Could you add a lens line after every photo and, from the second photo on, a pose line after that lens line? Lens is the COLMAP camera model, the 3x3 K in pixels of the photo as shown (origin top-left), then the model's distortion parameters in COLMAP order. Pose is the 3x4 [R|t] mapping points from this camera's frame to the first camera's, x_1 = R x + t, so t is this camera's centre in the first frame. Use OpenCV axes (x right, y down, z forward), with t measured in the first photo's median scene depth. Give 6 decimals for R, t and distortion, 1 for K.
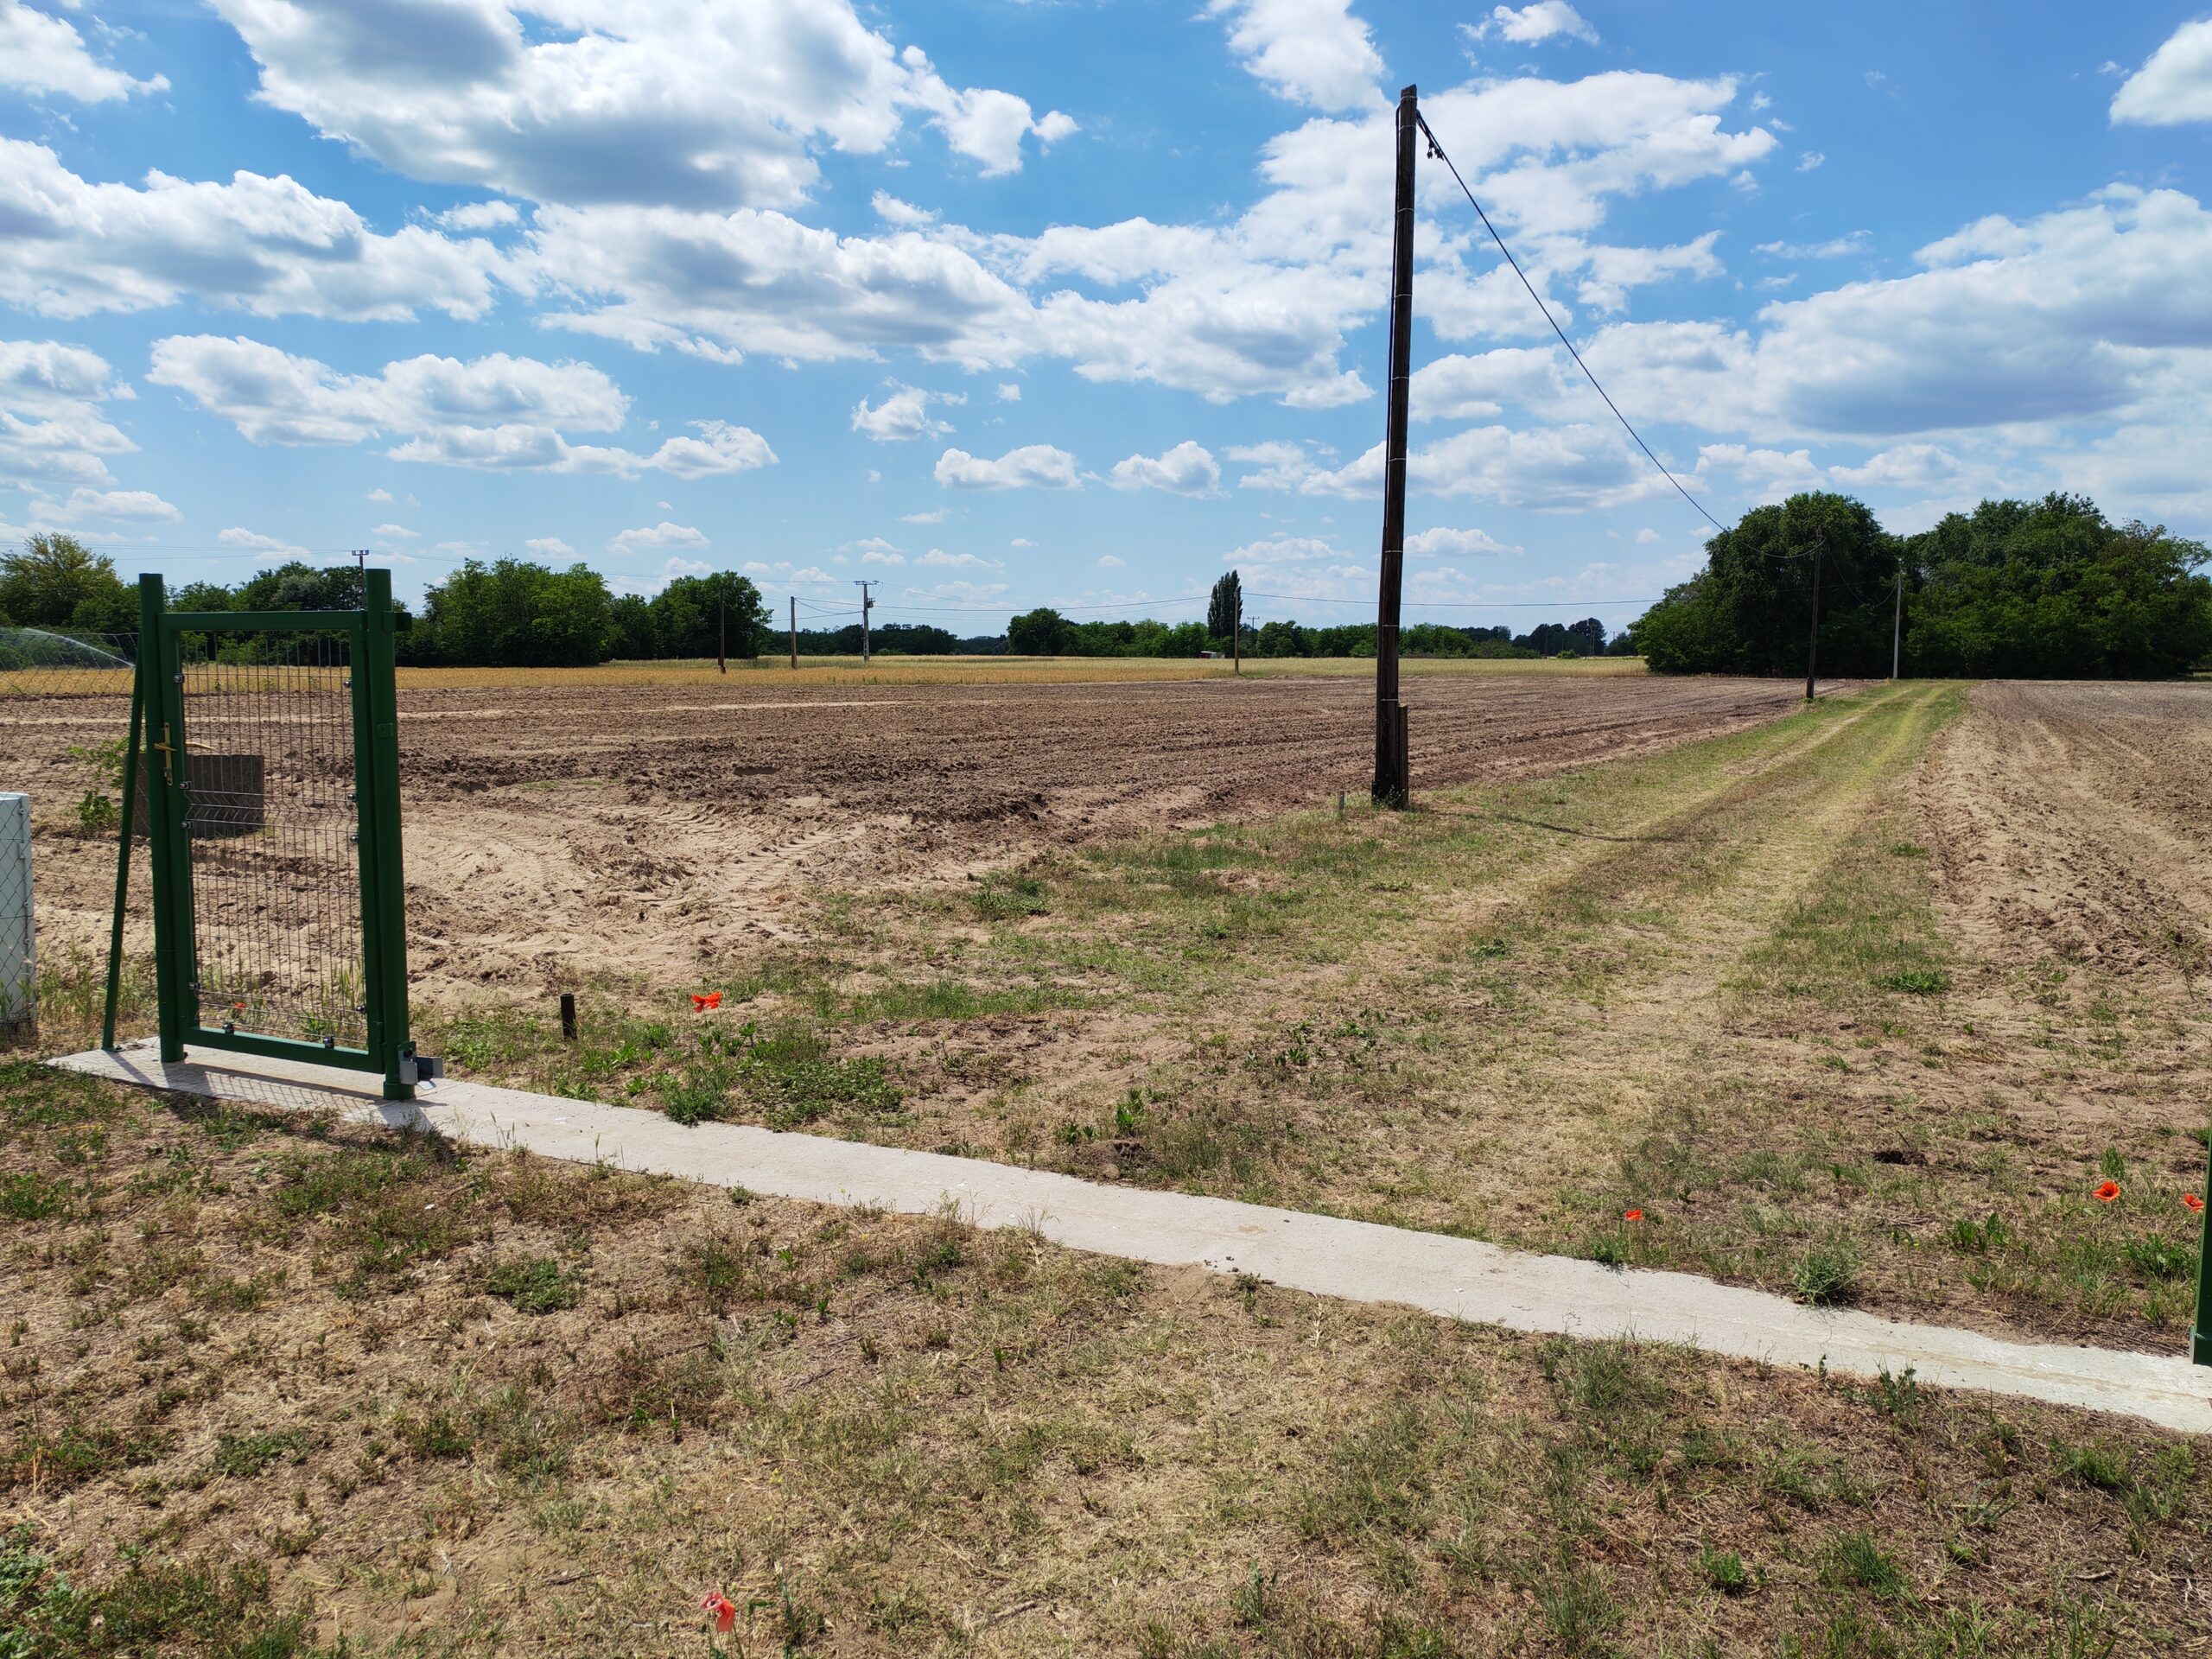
lens RADIAL K [[1655.6, 0, 1113.9], [0, 1655.6, 869.6], [0, 0, 1]] dist [0.060965, -0.075189]
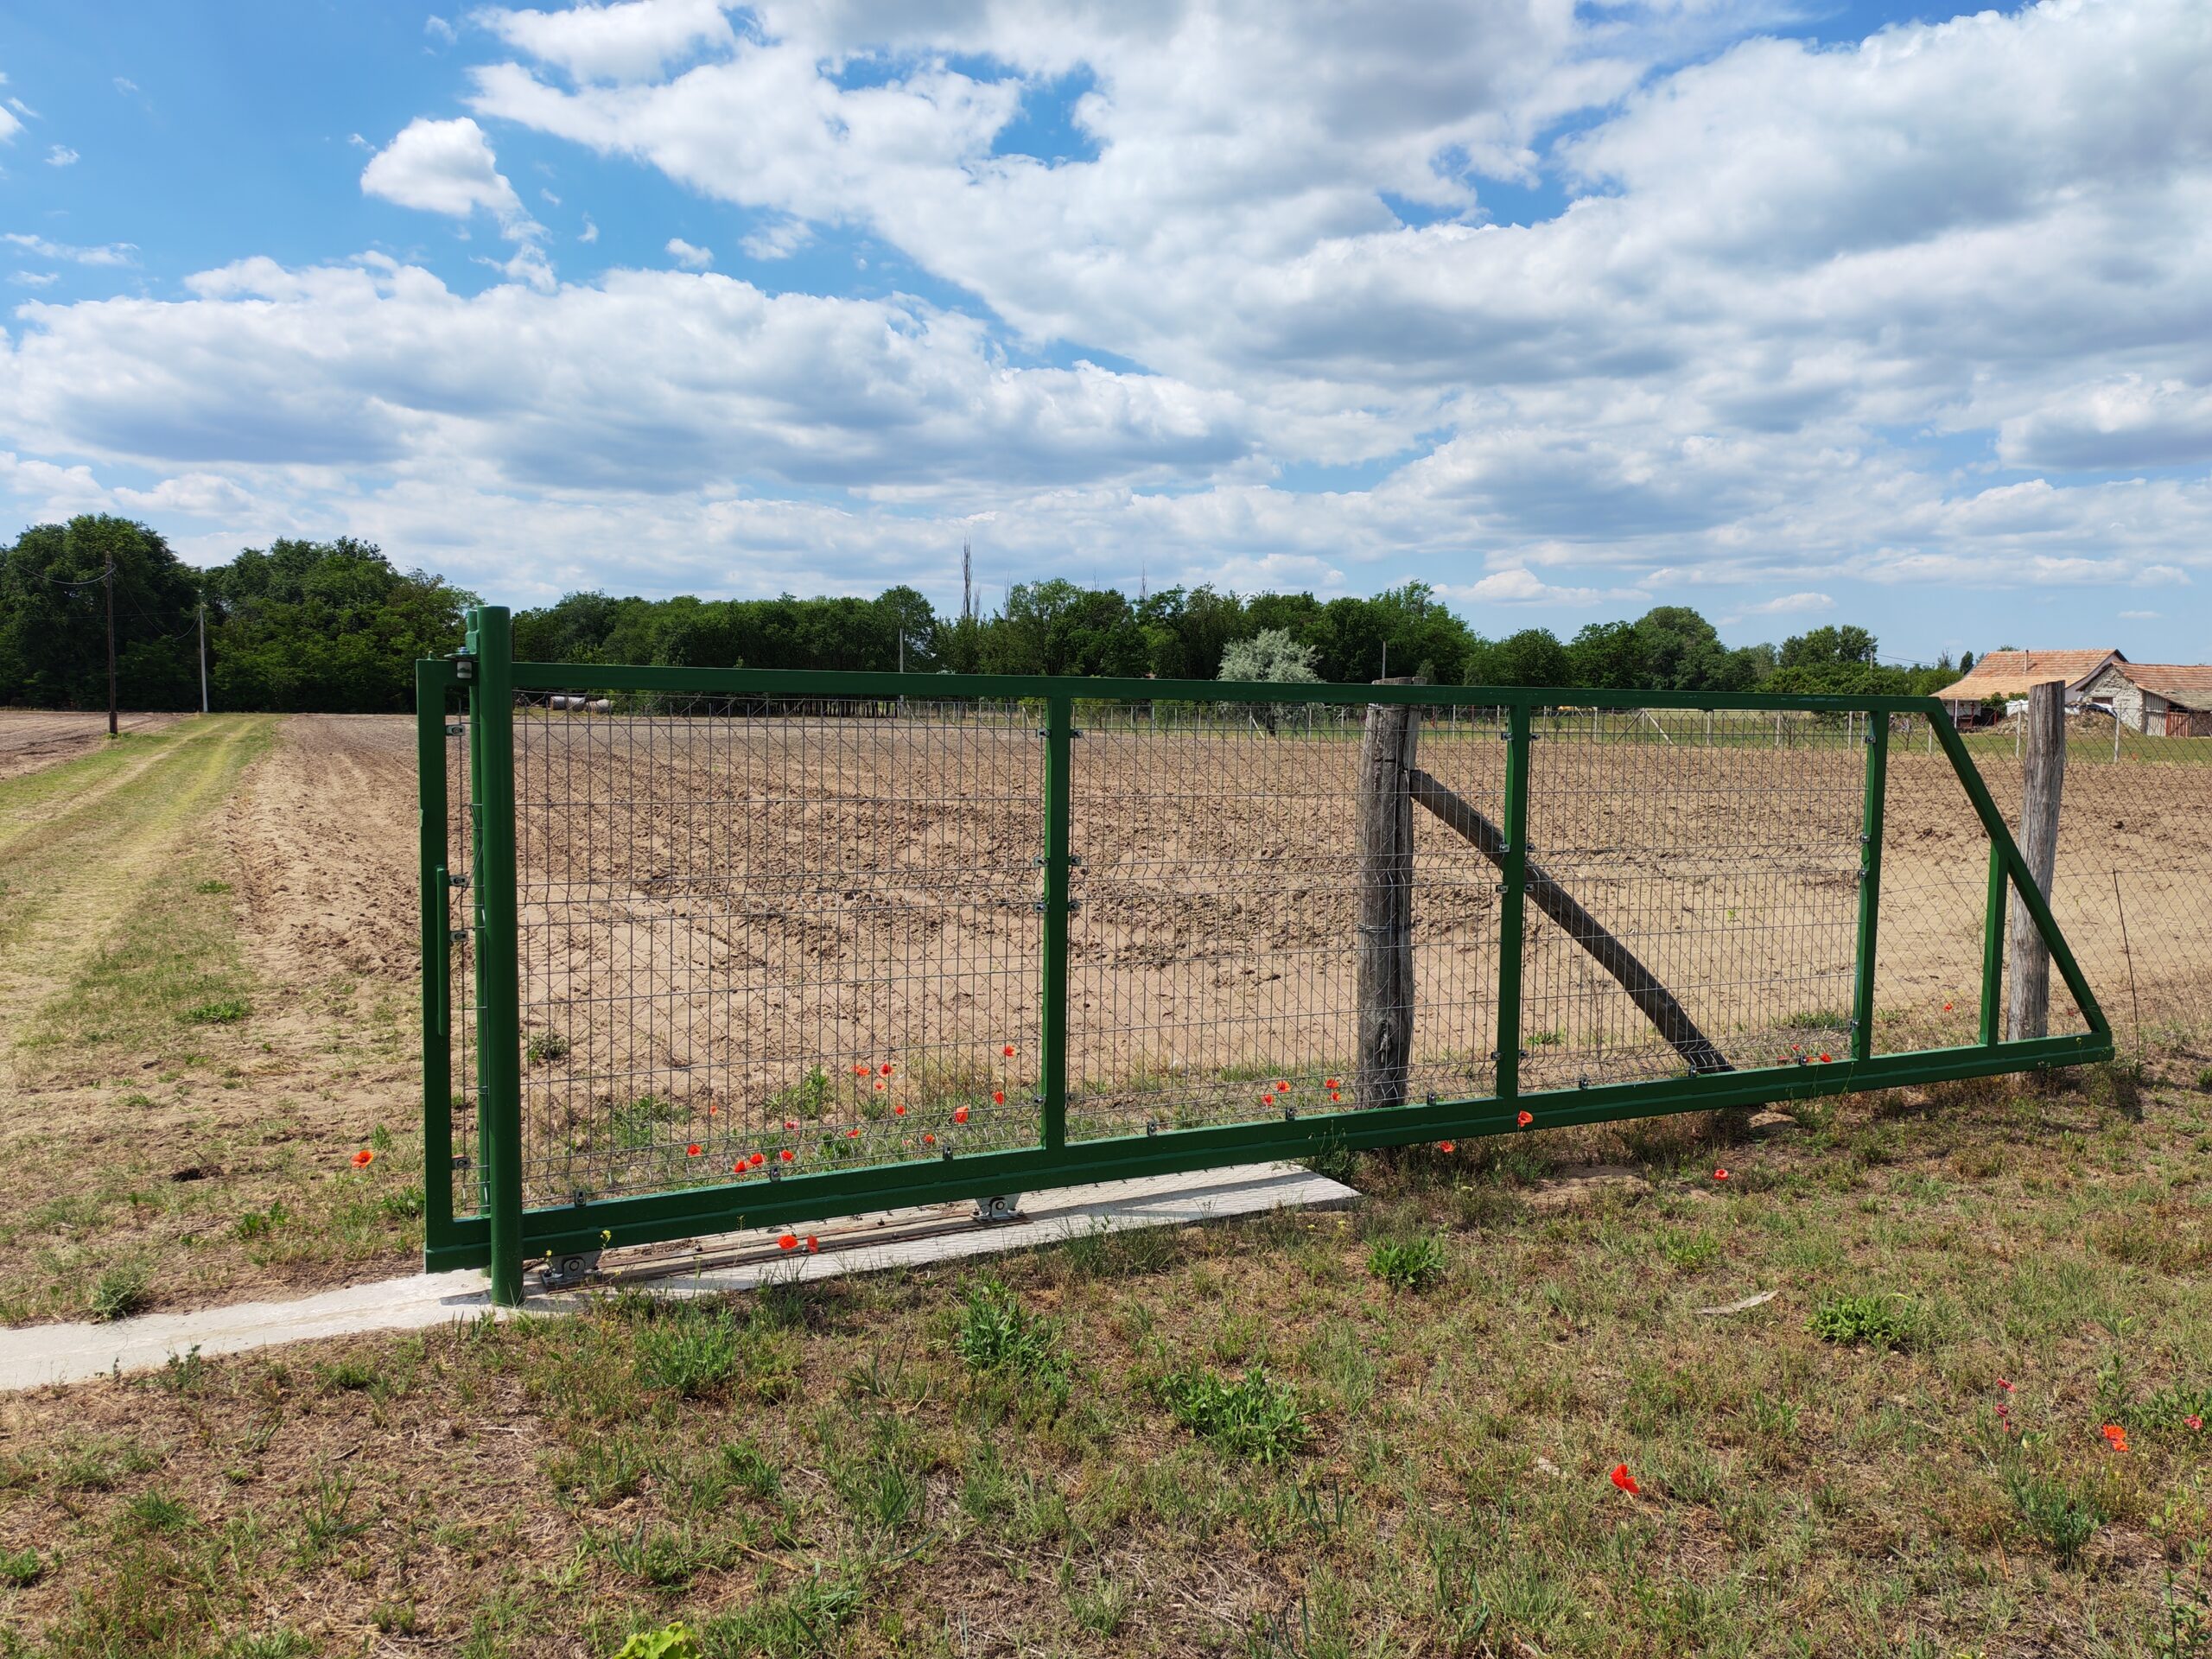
lens RADIAL K [[1655.6, 0, 1113.9], [0, 1655.6, 869.6], [0, 0, 1]] dist [0.060965, -0.075189]
pose [[0.603492, -0.078217, 0.793523, -0.017515], [0.091168, 0.995419, 0.028782, -0.002385], [-0.792140, 0.054975, 0.607859, -0.115051]]
